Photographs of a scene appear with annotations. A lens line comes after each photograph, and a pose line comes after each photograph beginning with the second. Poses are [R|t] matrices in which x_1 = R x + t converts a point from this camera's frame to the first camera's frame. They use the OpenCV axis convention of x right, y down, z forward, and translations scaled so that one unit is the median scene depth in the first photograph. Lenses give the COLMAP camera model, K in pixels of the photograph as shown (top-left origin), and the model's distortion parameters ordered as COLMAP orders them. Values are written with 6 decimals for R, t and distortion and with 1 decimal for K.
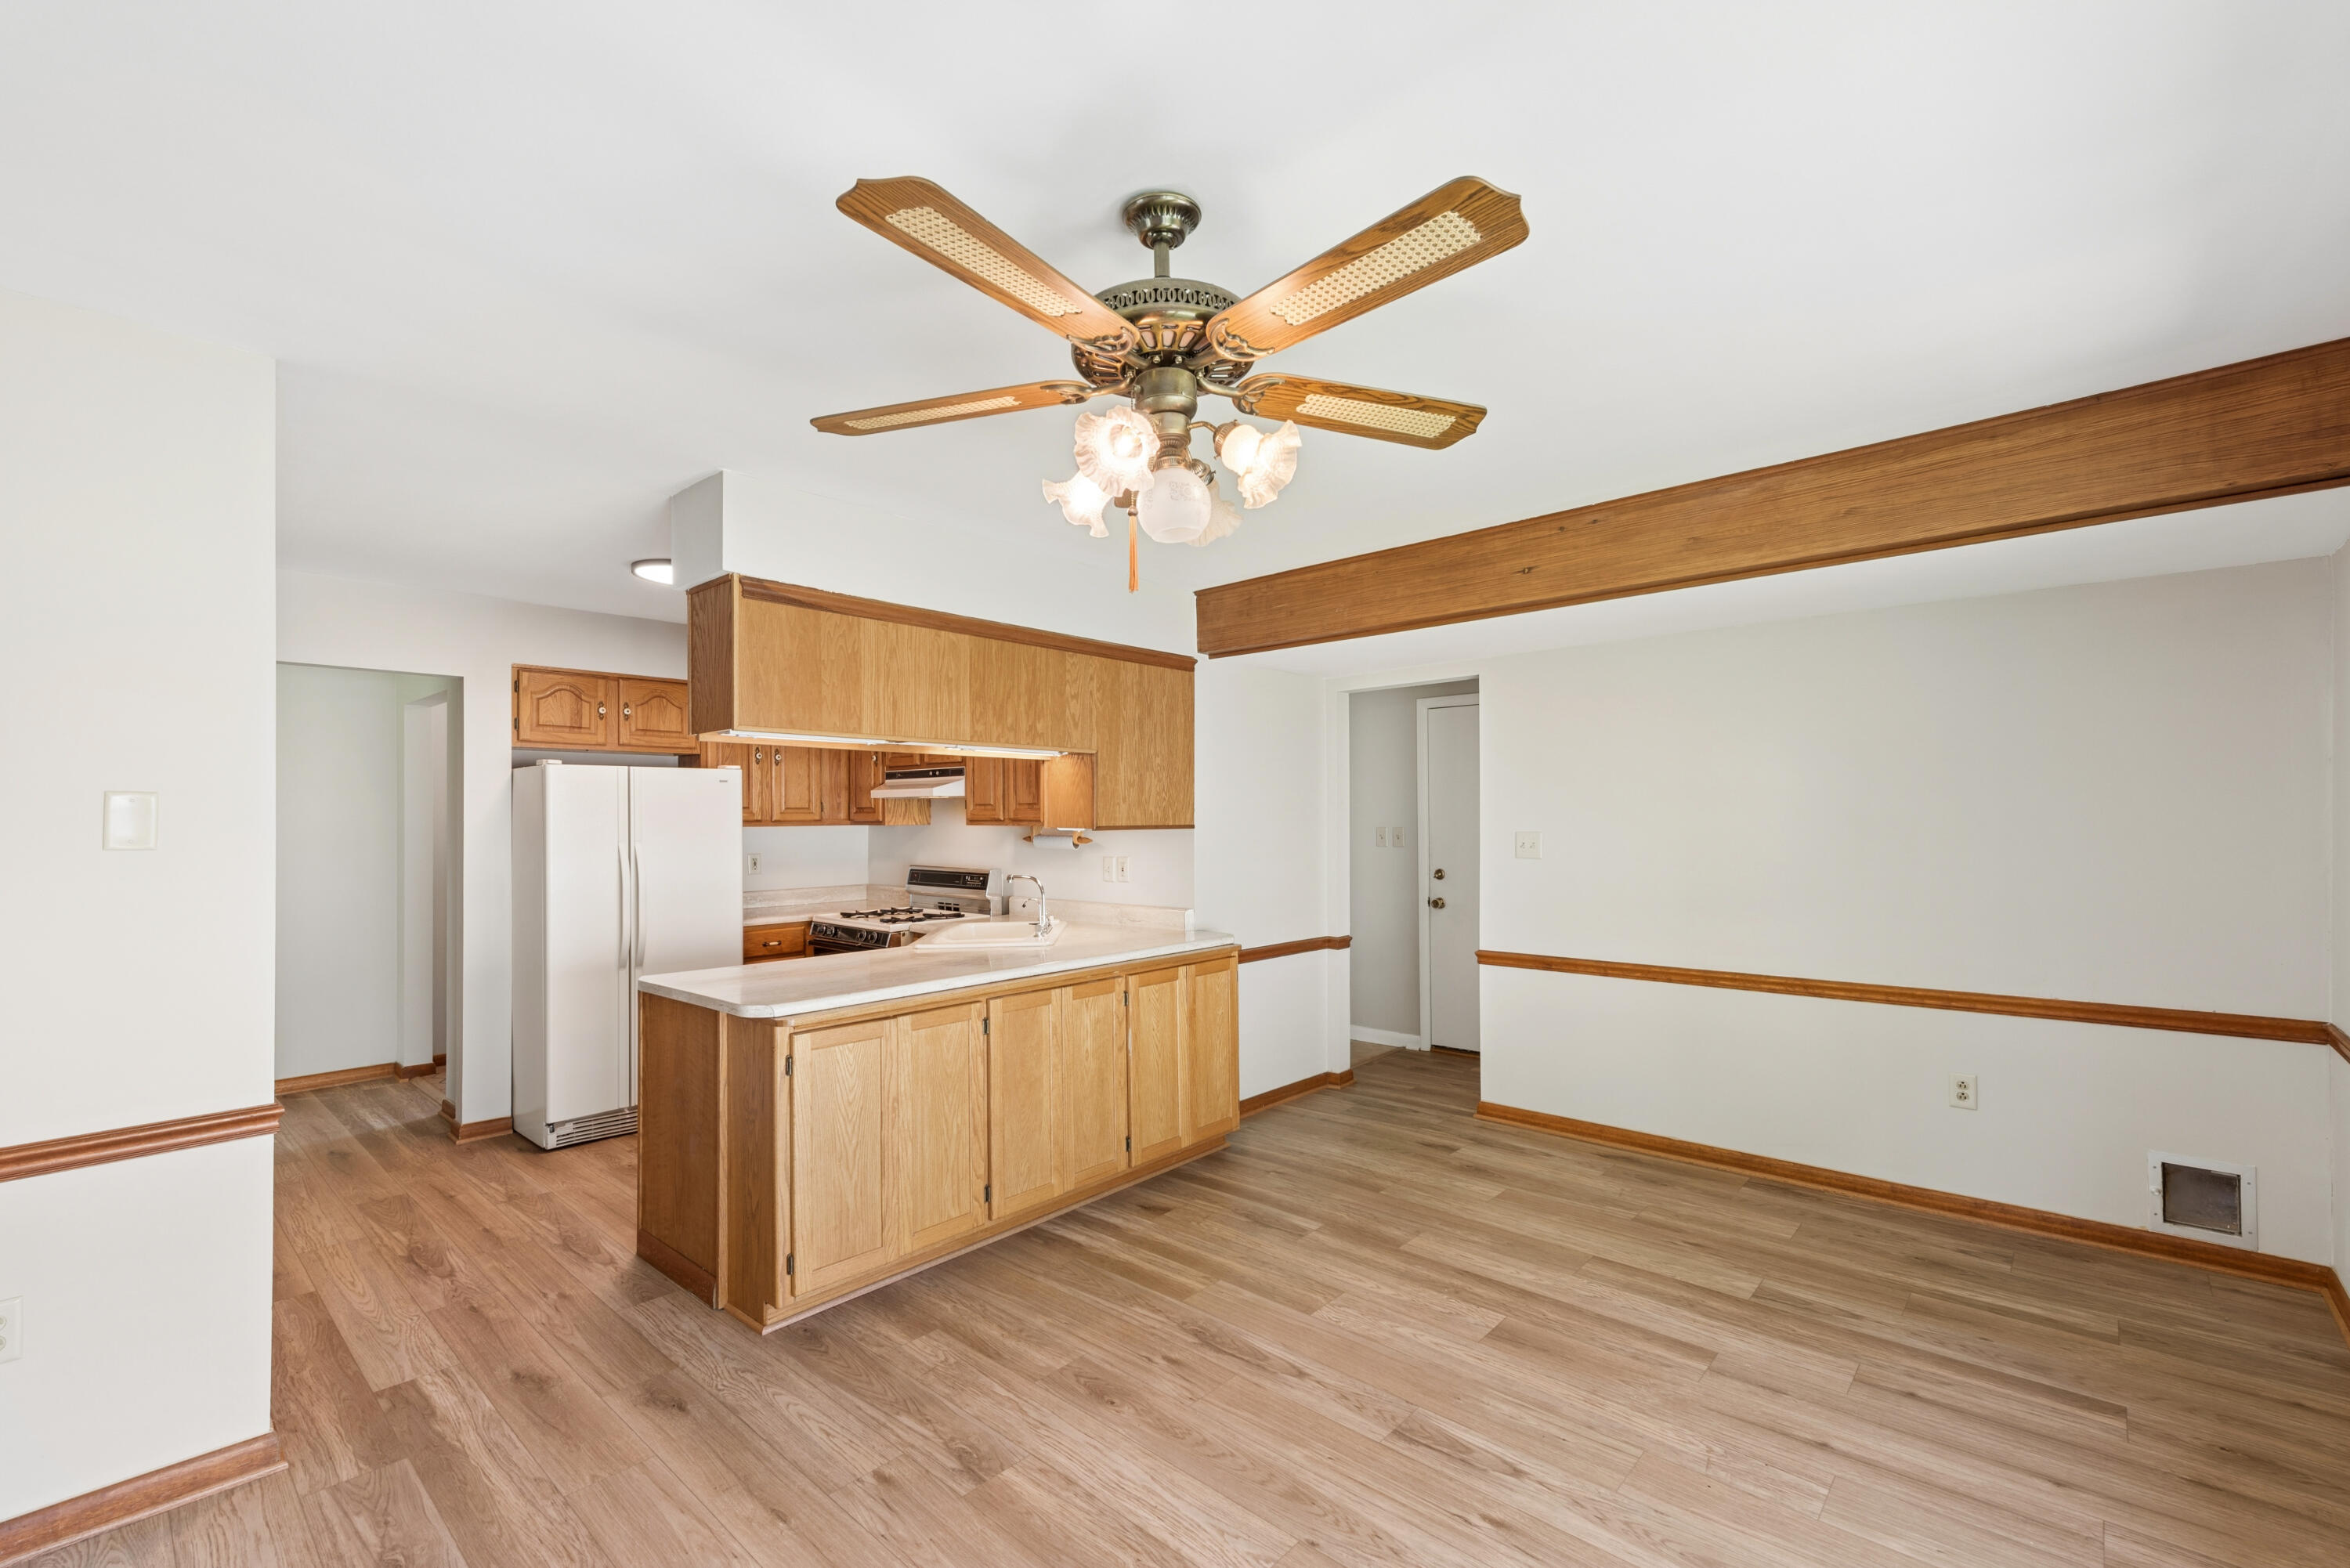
lens RADIAL K [[970.7, 0, 1163.1], [0, 970.7, 804.2], [0, 0, 1]] dist [0.017505, 0.000067]
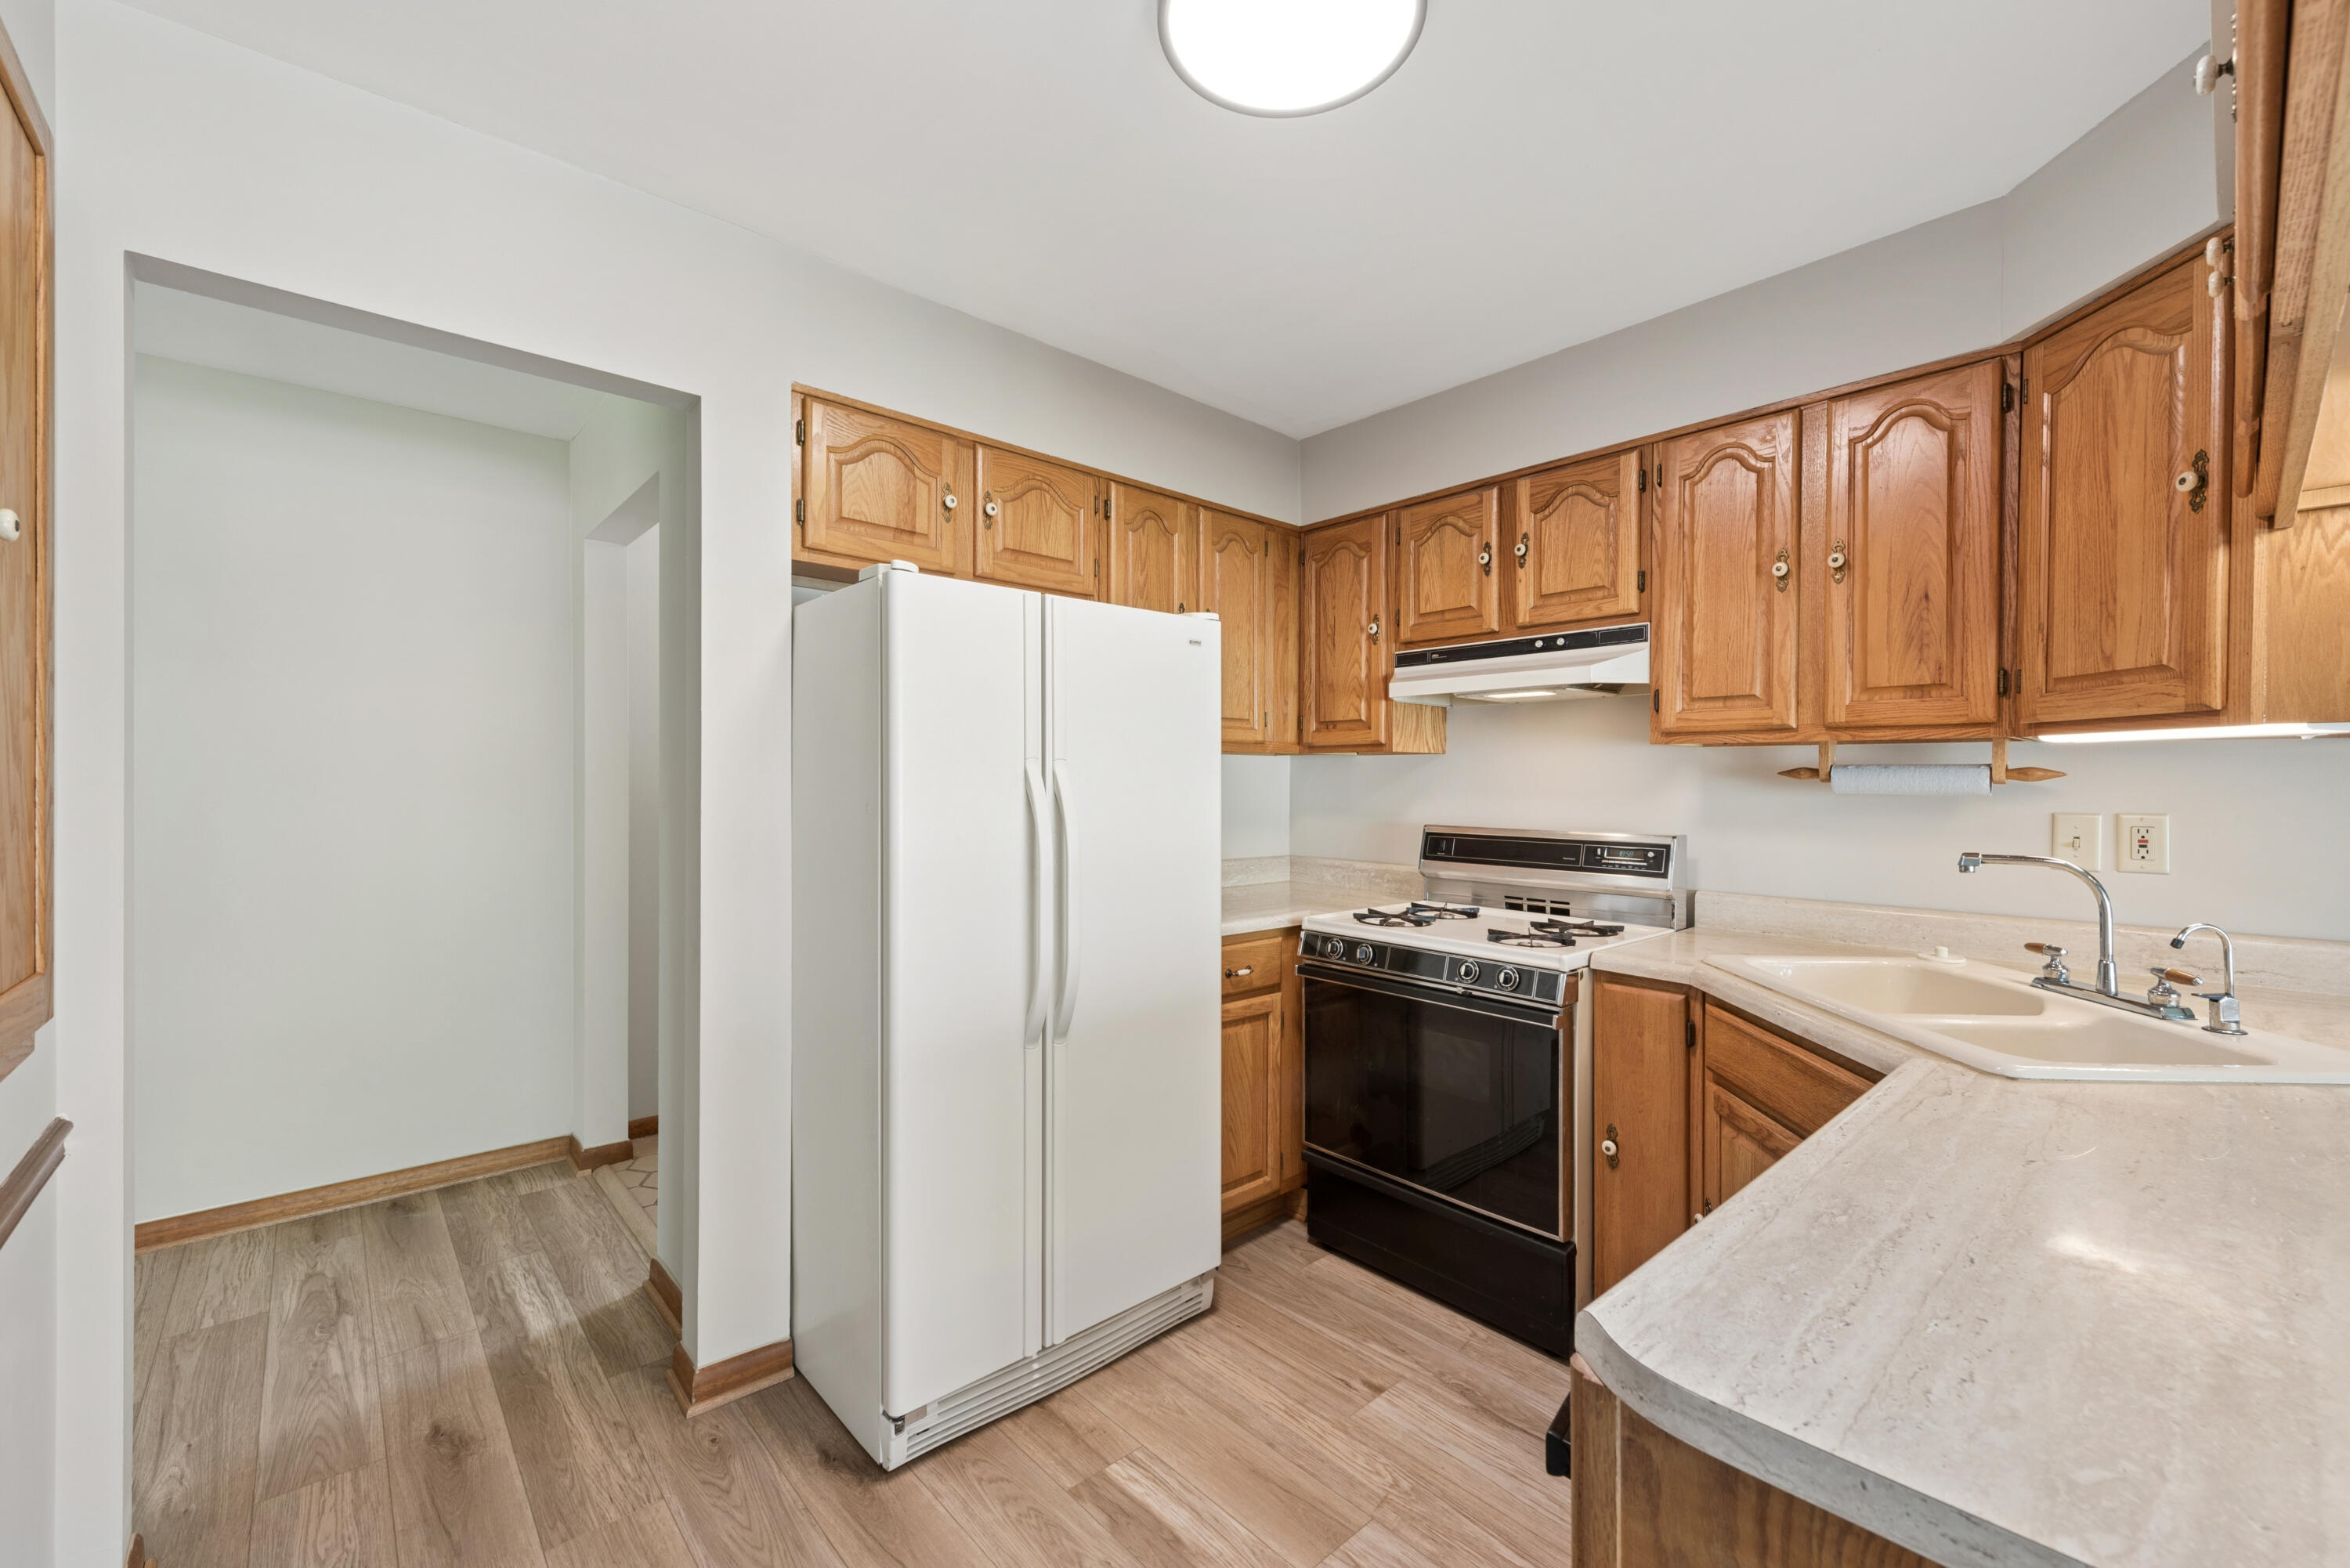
lens RADIAL K [[970.7, 0, 1188.5], [0, 970.7, 785.8], [0, 0, 1]] dist [0.017505, 0.000067]
pose [[0.994334, 0.012216, -0.105592, -0.412889], [-0.010230, 0.999761, 0.019325, 0.038401], [0.105803, -0.018135, 0.994222, 0.535844]]
